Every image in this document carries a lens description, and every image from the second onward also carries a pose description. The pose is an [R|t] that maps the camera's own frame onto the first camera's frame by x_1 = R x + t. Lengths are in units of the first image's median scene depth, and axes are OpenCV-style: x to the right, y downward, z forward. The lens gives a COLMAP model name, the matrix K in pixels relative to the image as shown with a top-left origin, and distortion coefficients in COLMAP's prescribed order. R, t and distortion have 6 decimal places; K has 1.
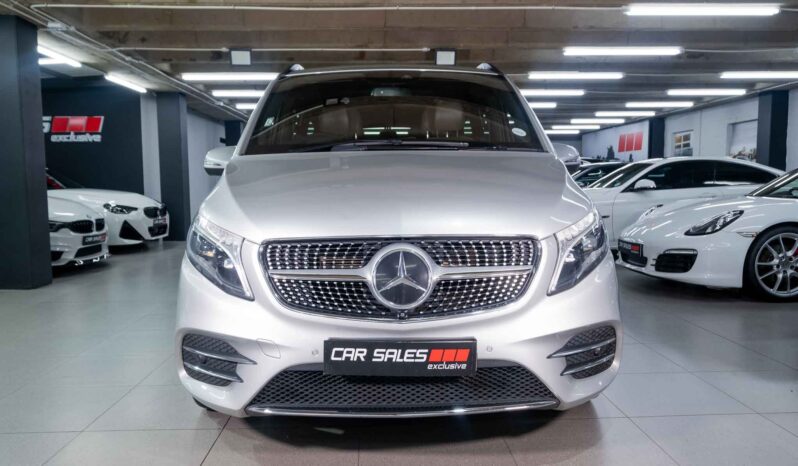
lens RADIAL K [[589.6, 0, 398.8], [0, 589.6, 233.3], [0, 0, 1]] dist [0.002749, 0.003297]
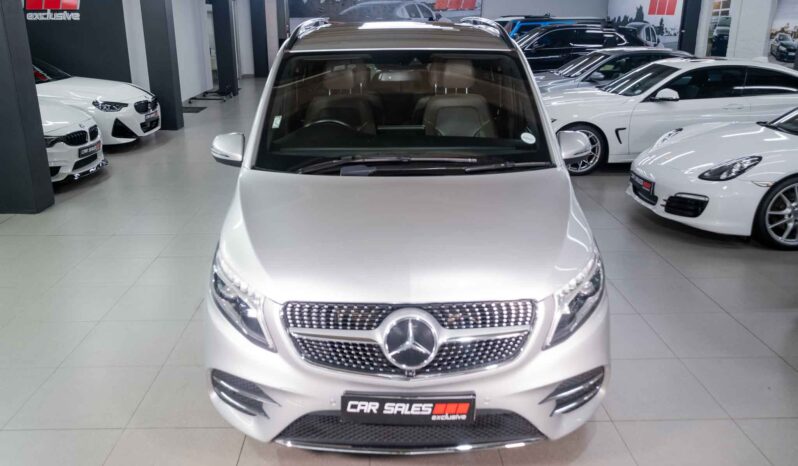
lens RADIAL K [[624.2, 0, 385.0], [0, 624.2, 232.8], [0, 0, 1]] dist [-0.000010, -0.001690]
pose [[0.999663, 0.010773, -0.023639, -0.011854], [-0.005487, 0.976990, 0.213215, -0.264556], [0.025392, -0.213014, 0.976719, -0.072998]]
